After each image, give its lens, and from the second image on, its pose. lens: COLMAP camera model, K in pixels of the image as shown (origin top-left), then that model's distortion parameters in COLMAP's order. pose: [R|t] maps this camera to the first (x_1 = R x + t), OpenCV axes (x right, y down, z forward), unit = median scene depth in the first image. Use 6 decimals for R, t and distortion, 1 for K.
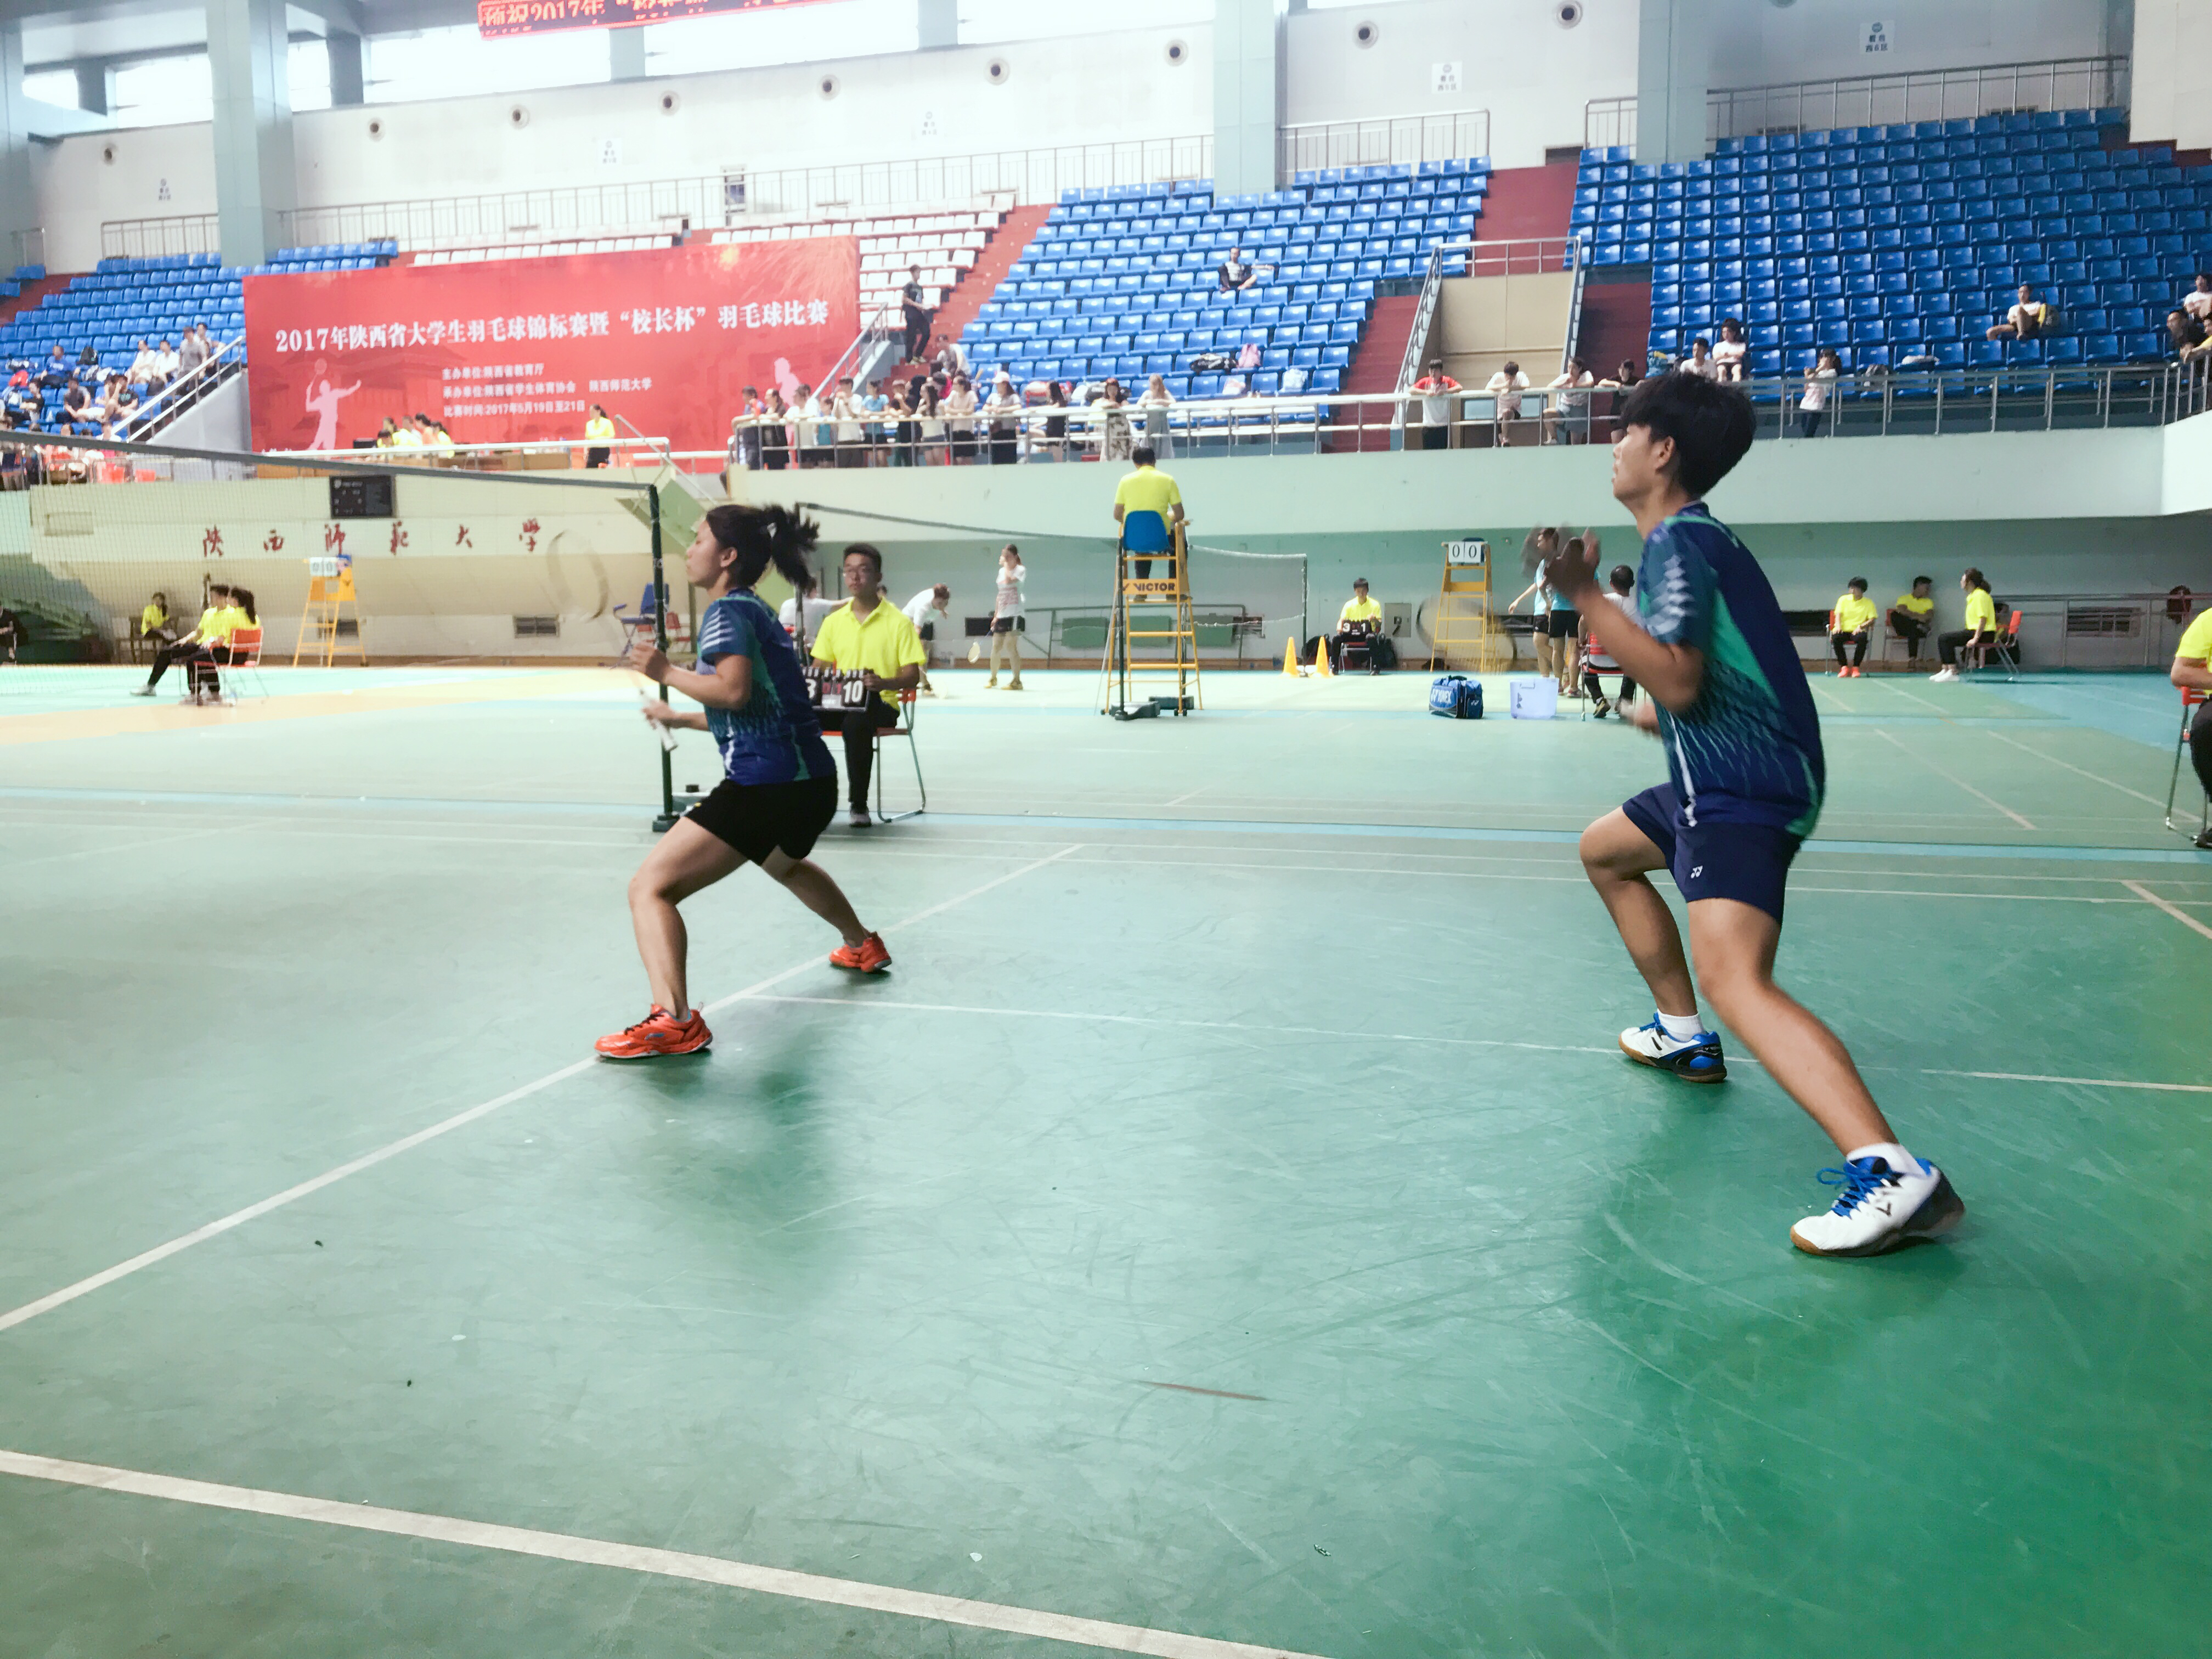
lens RADIAL K [[1754.9, 0, 1106.0], [0, 1754.9, 829.5], [0, 0, 1]] dist [-0.005508, 0.009928]
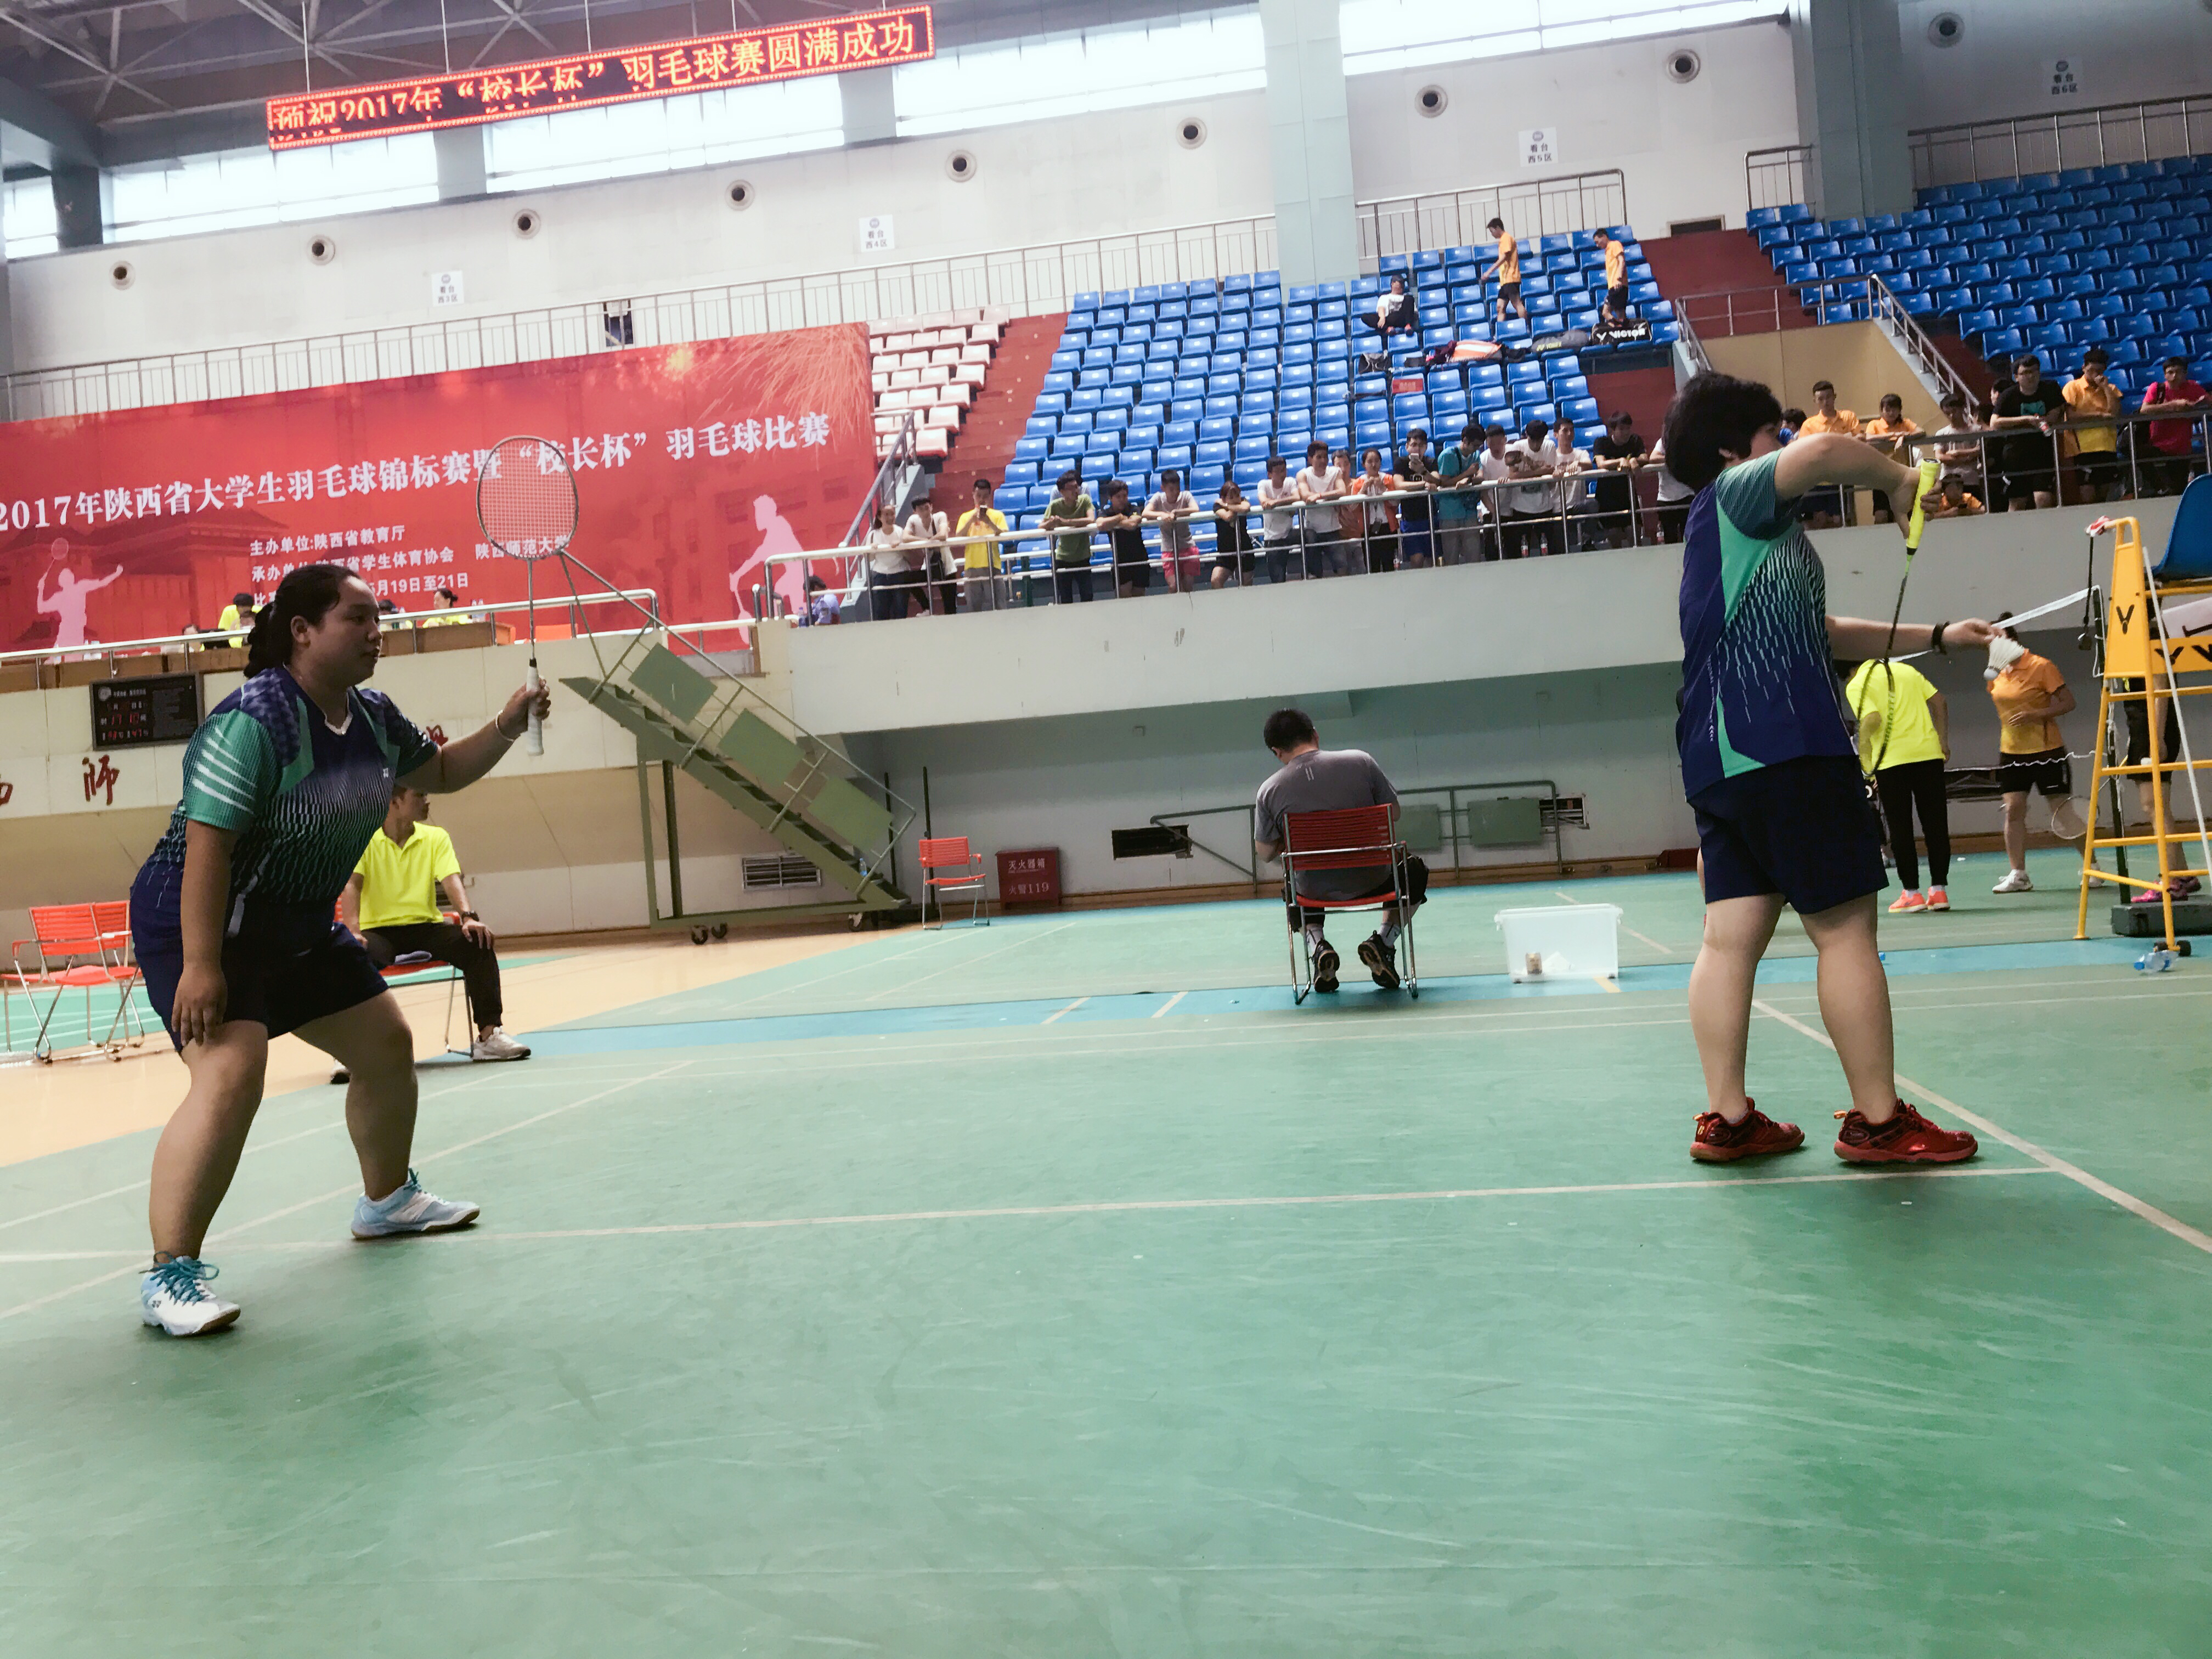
lens RADIAL K [[1757.4, 0, 1106.0], [0, 1757.4, 829.5], [0, 0, 1]] dist [-0.001084, 0.013267]
pose [[0.988075, -0.068050, 0.138120, -0.148611], [0.086111, 0.987859, -0.129307, -0.030326], [-0.127643, 0.139659, 0.981938, 0.290696]]
